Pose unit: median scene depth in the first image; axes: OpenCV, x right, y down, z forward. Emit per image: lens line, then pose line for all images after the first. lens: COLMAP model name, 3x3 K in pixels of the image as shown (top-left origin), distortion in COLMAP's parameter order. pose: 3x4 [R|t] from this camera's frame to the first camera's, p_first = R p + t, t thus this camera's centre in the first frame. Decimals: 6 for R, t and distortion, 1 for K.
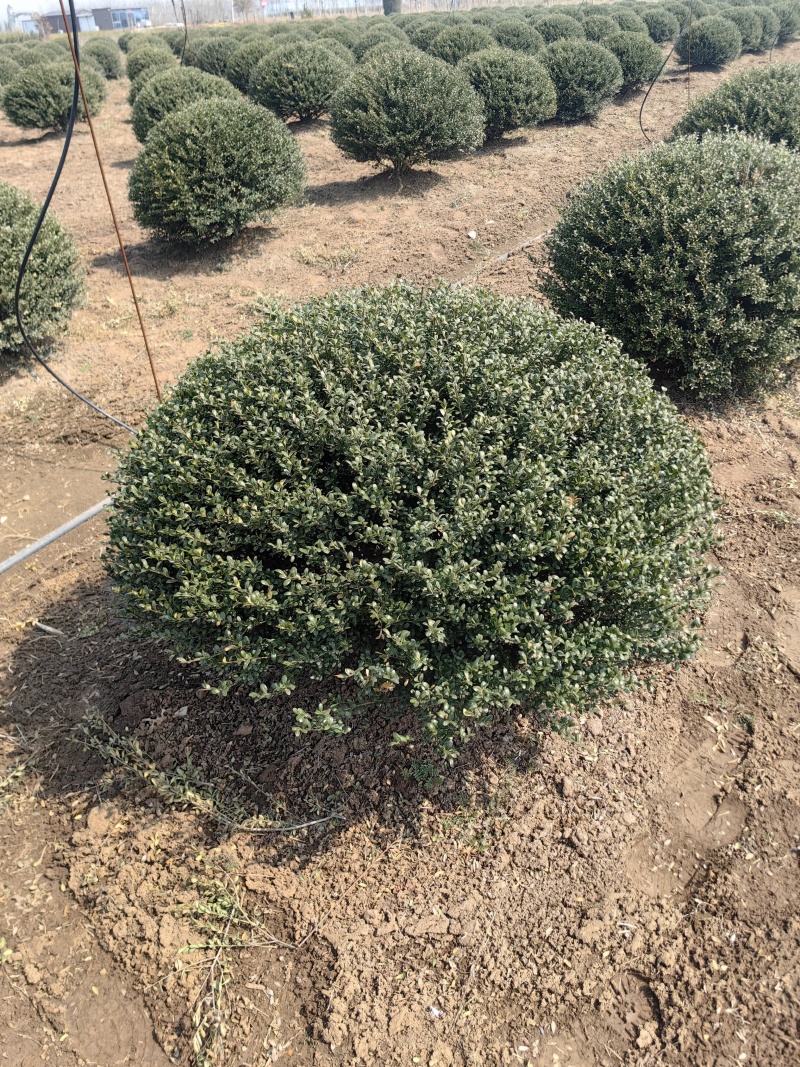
lens RADIAL K [[846.5, 0, 398.5], [0, 846.5, 530.1], [0, 0, 1]] dist [0.051264, -0.058400]
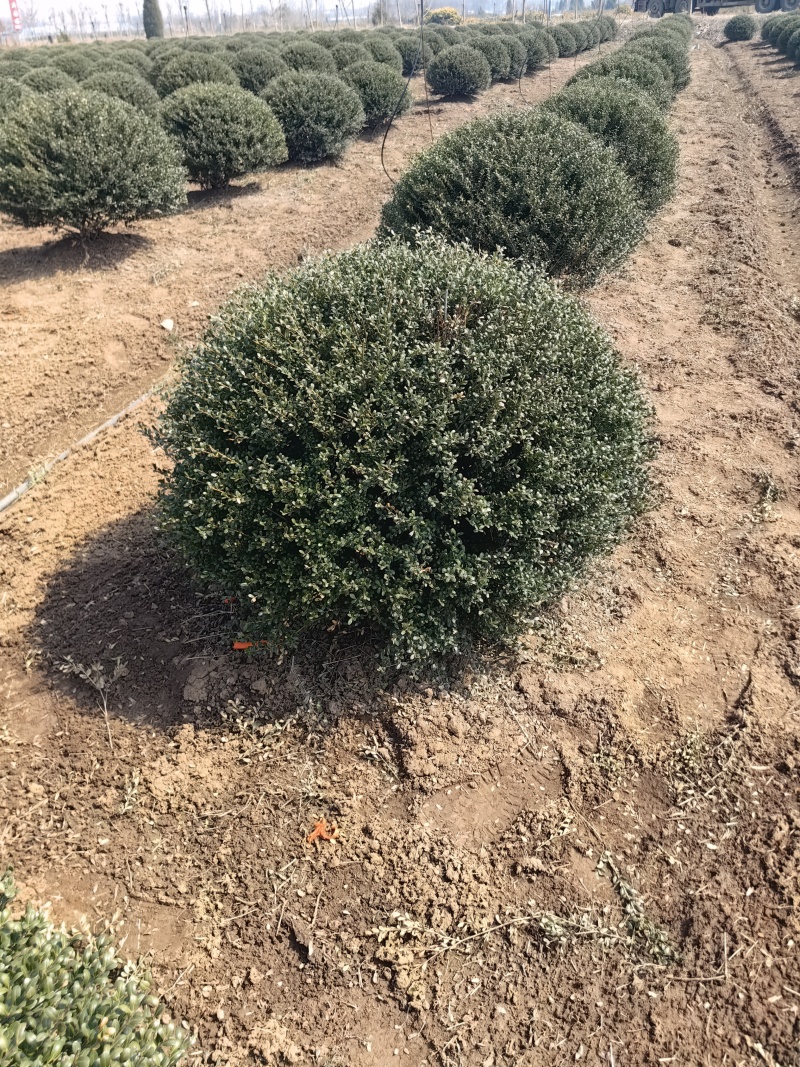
lens RADIAL K [[849.4, 0, 400.0], [0, 849.4, 533.5], [0, 0, 1]] dist [0.050983, -0.068363]
pose [[0.973481, -0.109198, 0.201024, 0.397506], [0.113034, 0.993562, -0.007666, -0.436948], [-0.198892, 0.030185, 0.979556, 0.680297]]
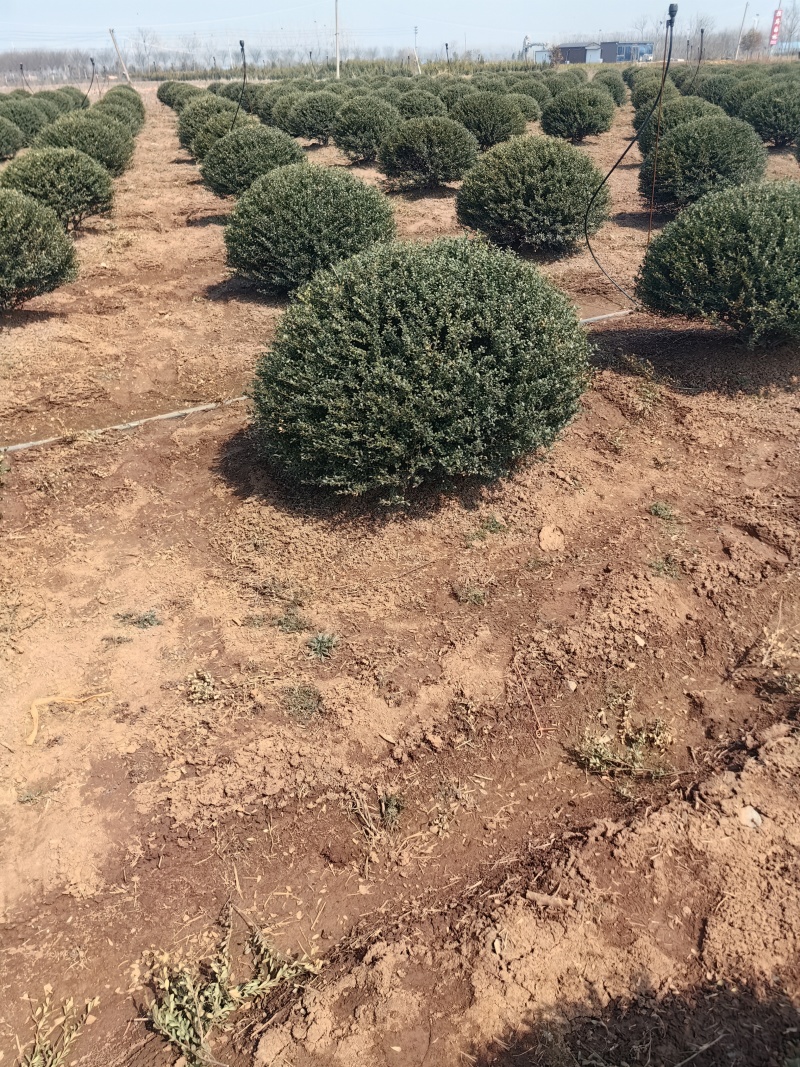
lens RADIAL K [[849.4, 0, 400.0], [0, 849.4, 533.5], [0, 0, 1]] dist [0.050983, -0.068363]
pose [[0.879956, 0.256484, -0.399867, 0.250470], [-0.267356, 0.963148, 0.029435, 0.875678], [0.392680, 0.081006, 0.916101, -1.534517]]
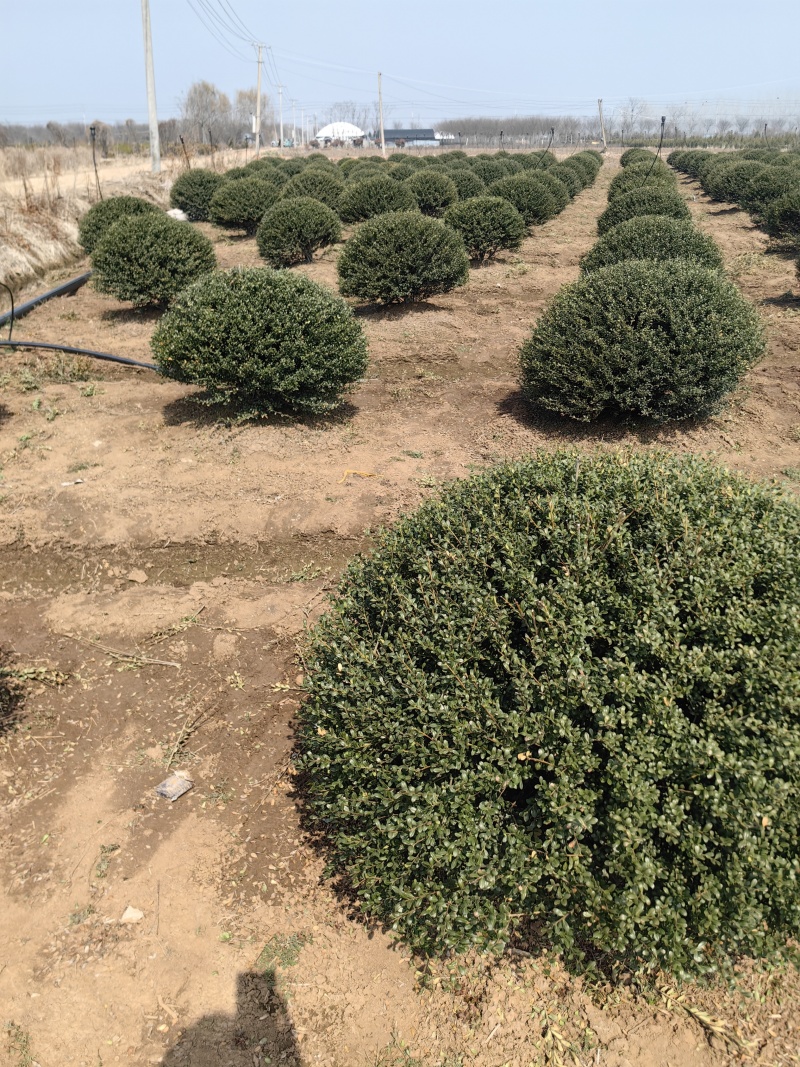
lens RADIAL K [[846.5, 0, 398.5], [0, 846.5, 530.1], [0, 0, 1]] dist [0.051264, -0.058400]
pose [[0.544740, 0.397188, -0.738580, 1.212234], [-0.460004, 0.877922, 0.132846, 1.061590], [0.701181, 0.267383, 0.660948, -1.978714]]
